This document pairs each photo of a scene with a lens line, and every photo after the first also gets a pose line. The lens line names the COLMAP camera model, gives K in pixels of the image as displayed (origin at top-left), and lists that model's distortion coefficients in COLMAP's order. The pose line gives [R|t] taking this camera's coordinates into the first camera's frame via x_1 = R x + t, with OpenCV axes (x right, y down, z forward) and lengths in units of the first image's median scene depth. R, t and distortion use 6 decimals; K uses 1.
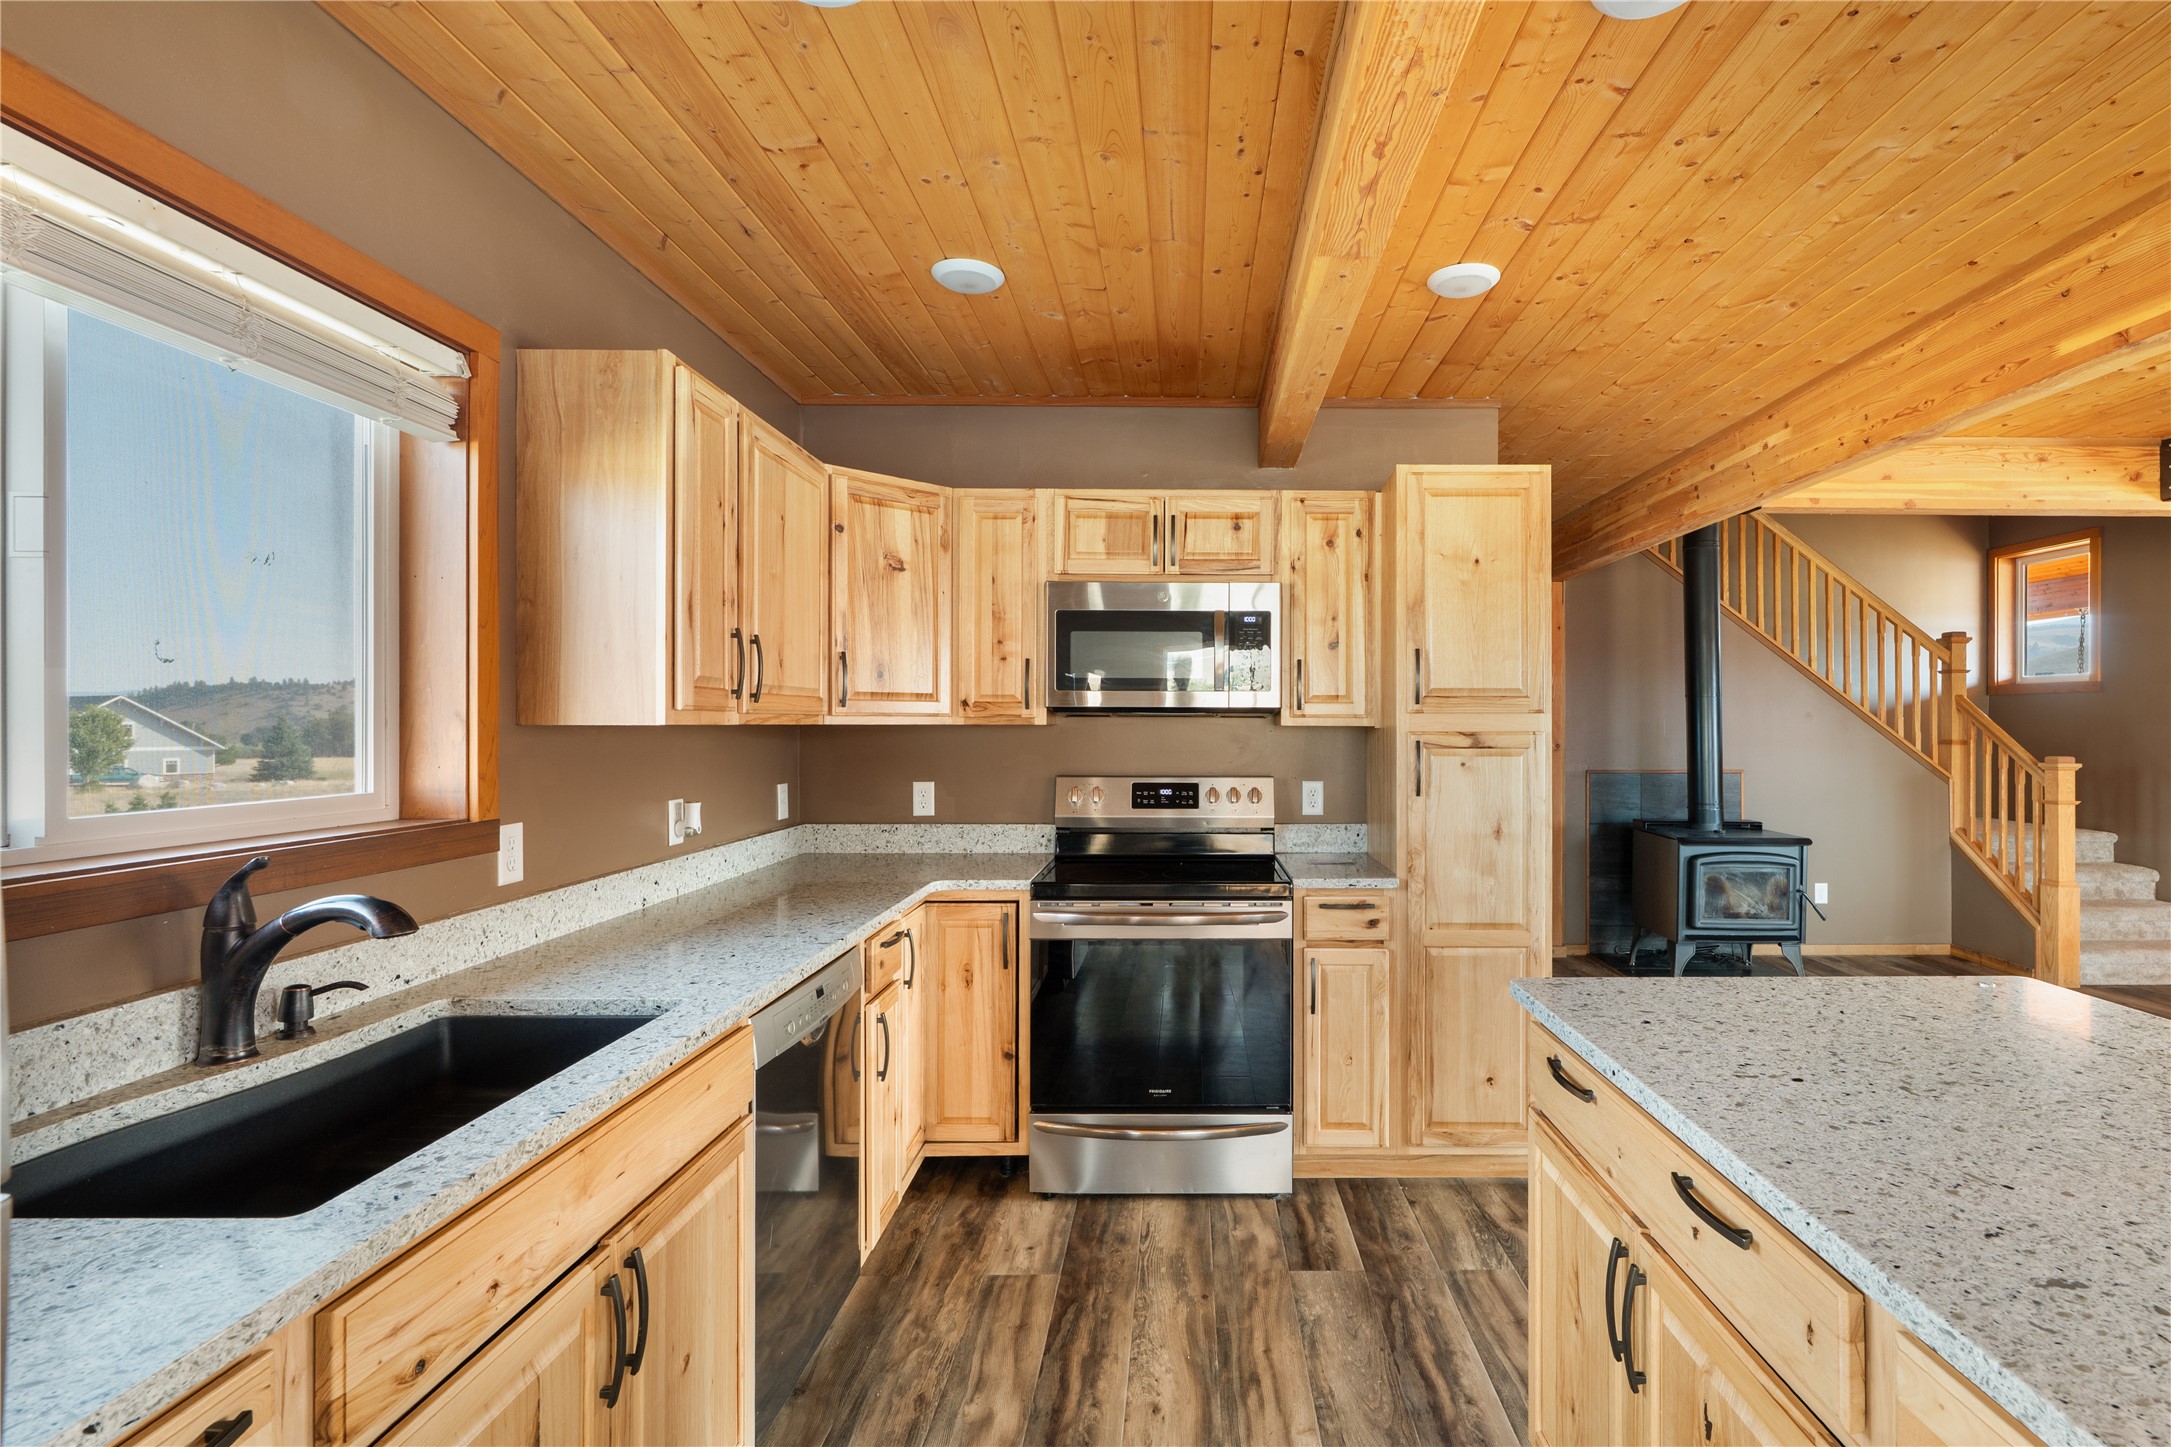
lens RADIAL K [[1020.5, 0, 1203.6], [0, 1020.5, 722.1], [0, 0, 1]] dist [-0.002297, 0.000273]
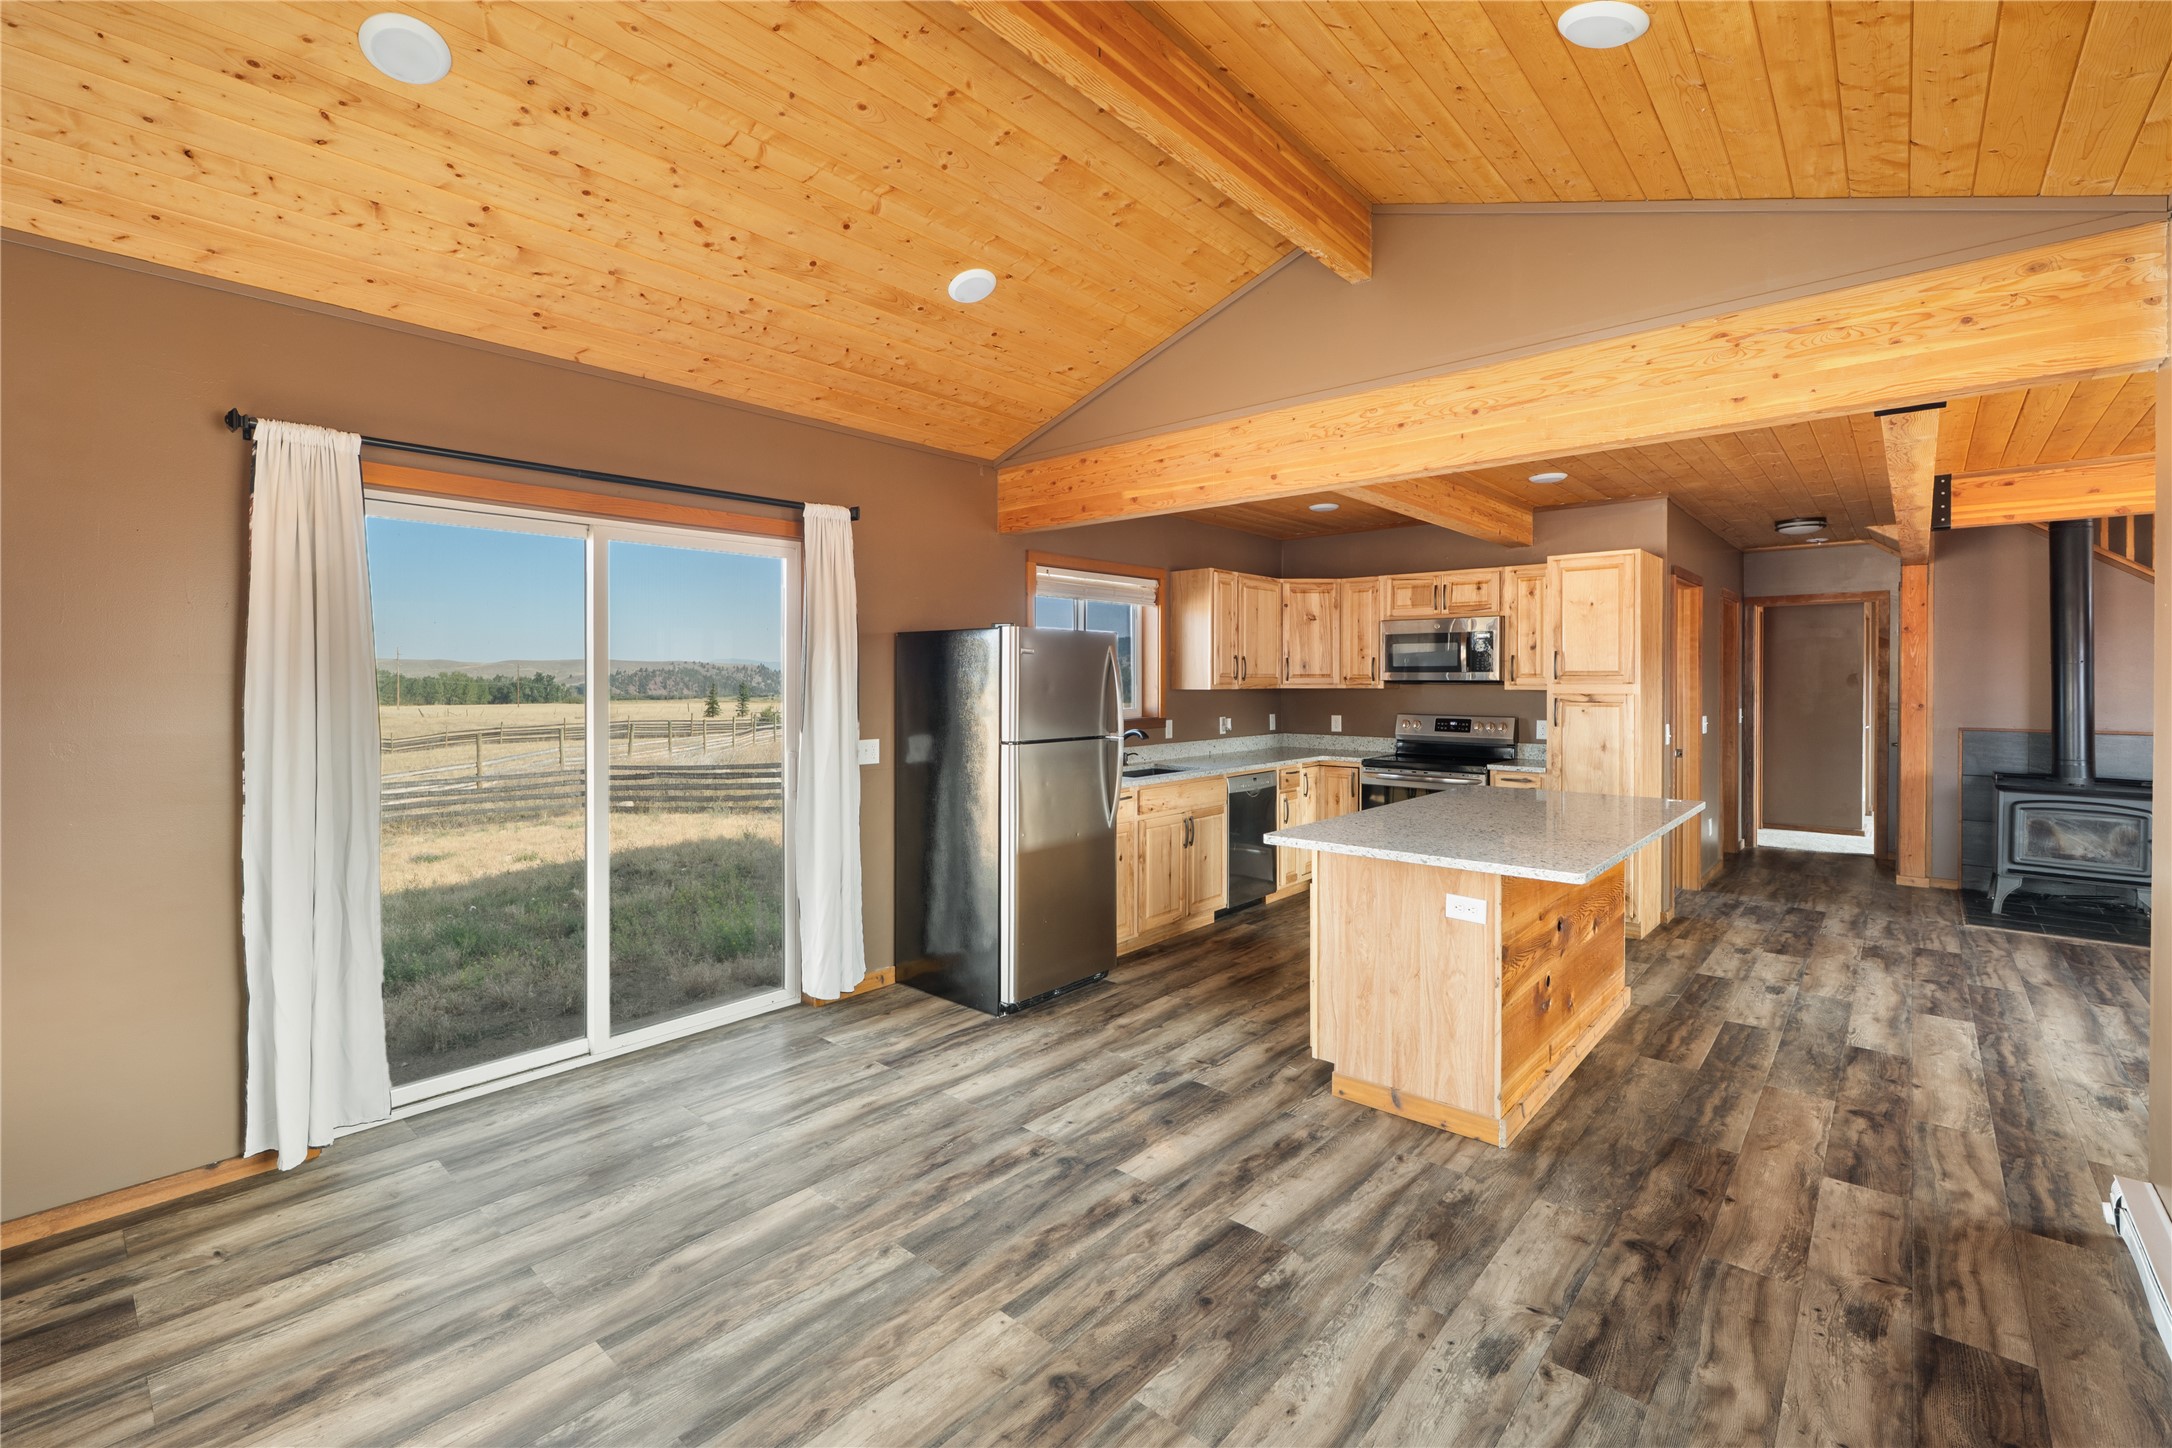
lens RADIAL K [[990.6, 0, 1043.3], [0, 990.6, 686.0], [0, 0, 1]] dist [0.000667, 0.000154]
pose [[0.740211, 0.004114, -0.672362, 0.757470], [0.001964, 0.999964, 0.008281, -0.022587], [0.672372, -0.007450, 0.740176, -1.060734]]
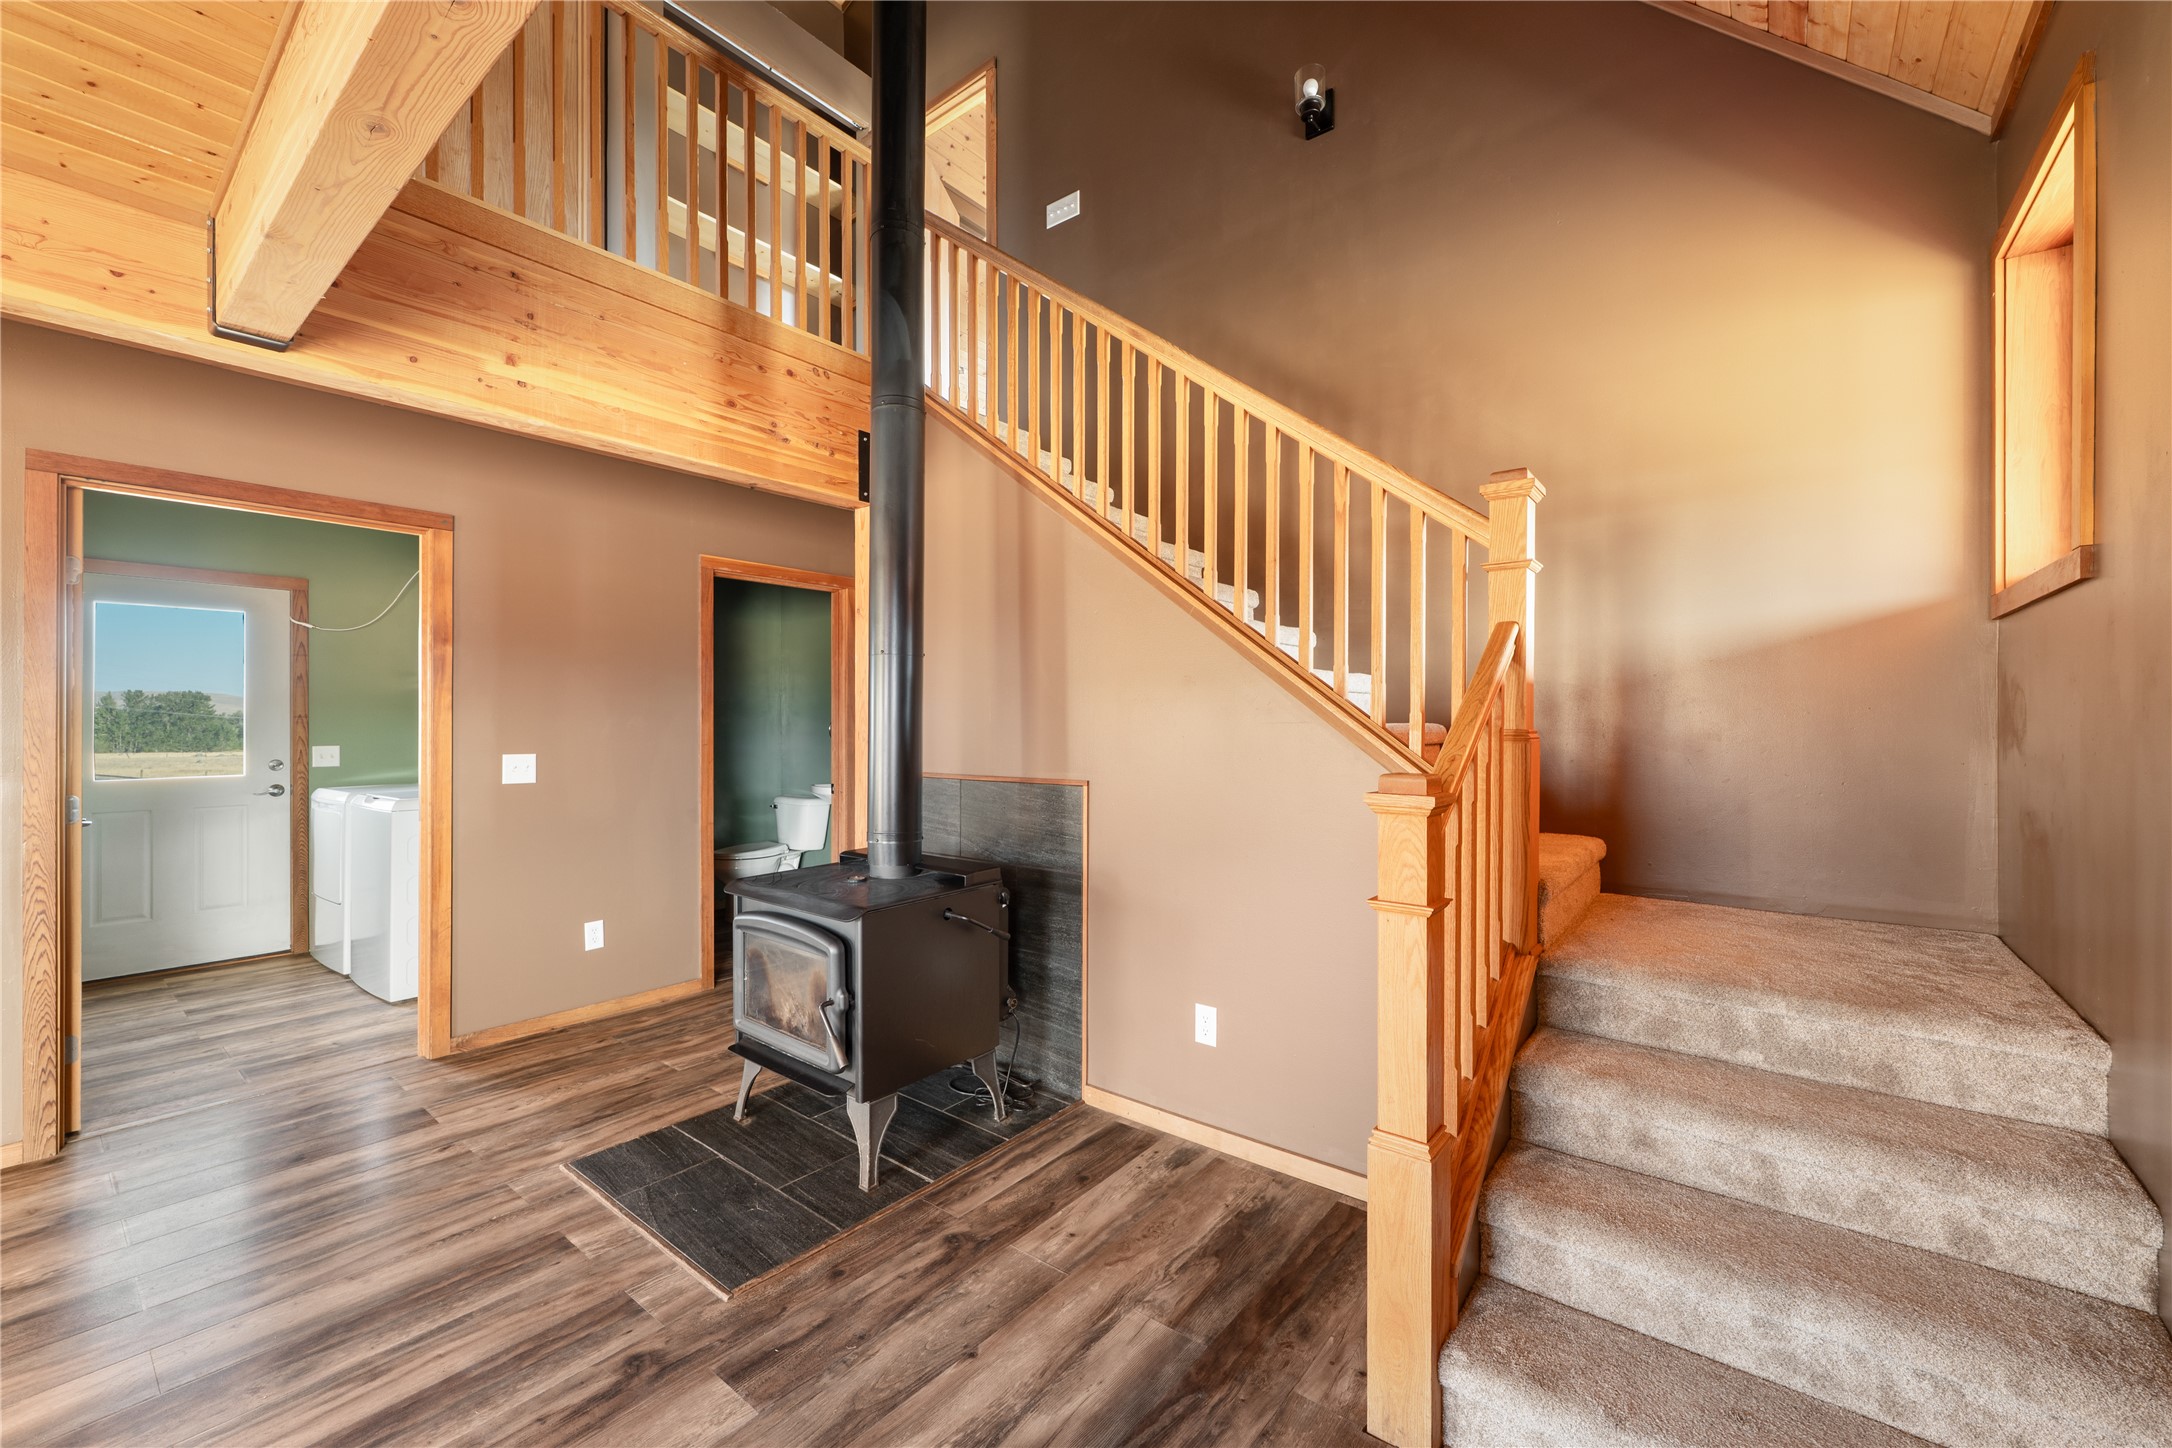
lens RADIAL K [[880.1, 0, 1086.0], [0, 880.1, 724.0], [0, 0, 1]] dist [-0.000970, -0.000071]
pose [[0.777548, -0.001889, -0.628820, 1.773974], [0.003331, 0.999994, 0.001115, 0.030741], [0.628814, -0.002962, 0.777550, 1.298719]]
